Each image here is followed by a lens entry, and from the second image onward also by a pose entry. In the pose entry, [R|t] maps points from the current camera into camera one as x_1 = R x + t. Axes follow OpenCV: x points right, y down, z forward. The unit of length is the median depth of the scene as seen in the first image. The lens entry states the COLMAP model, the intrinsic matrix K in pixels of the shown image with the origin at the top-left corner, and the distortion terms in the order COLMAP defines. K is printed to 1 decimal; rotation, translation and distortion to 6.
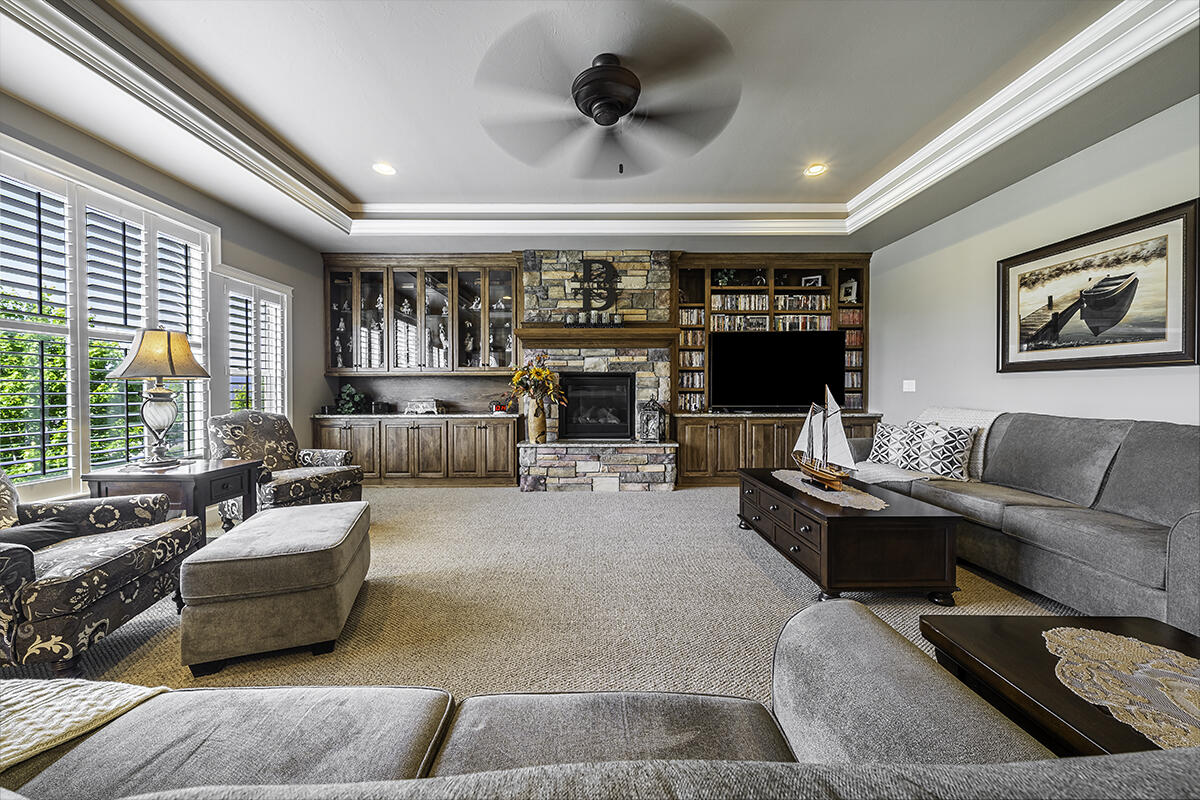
lens RADIAL K [[417.3, 0, 603.0], [0, 417.3, 395.5], [0, 0, 1]] dist [-0.004274, -0.000505]
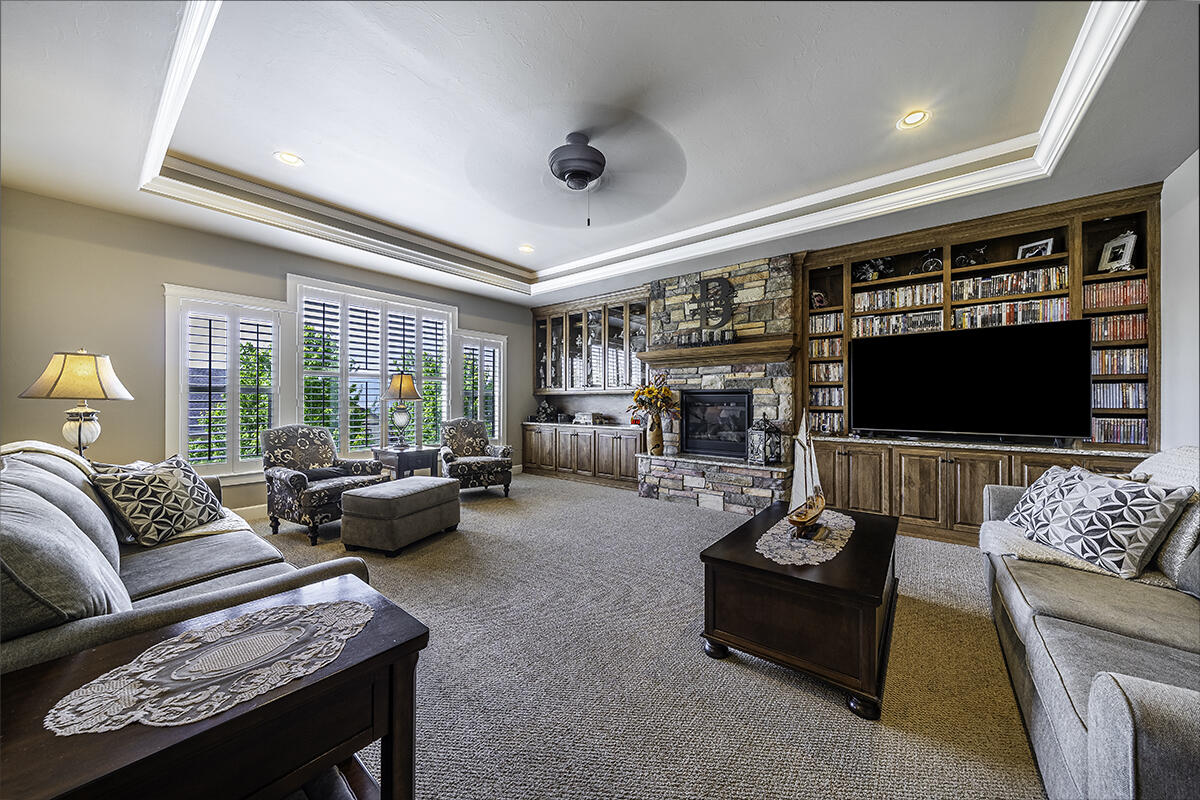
lens RADIAL K [[417.3, 0, 612.9], [0, 417.3, 397.8], [0, 0, 1]] dist [-0.004274, -0.000505]
pose [[0.783680, 0.000179, -0.621164, 0.420471], [-0.012624, 0.999798, -0.015640, -0.016929], [0.621036, 0.020098, 0.783524, 0.061618]]
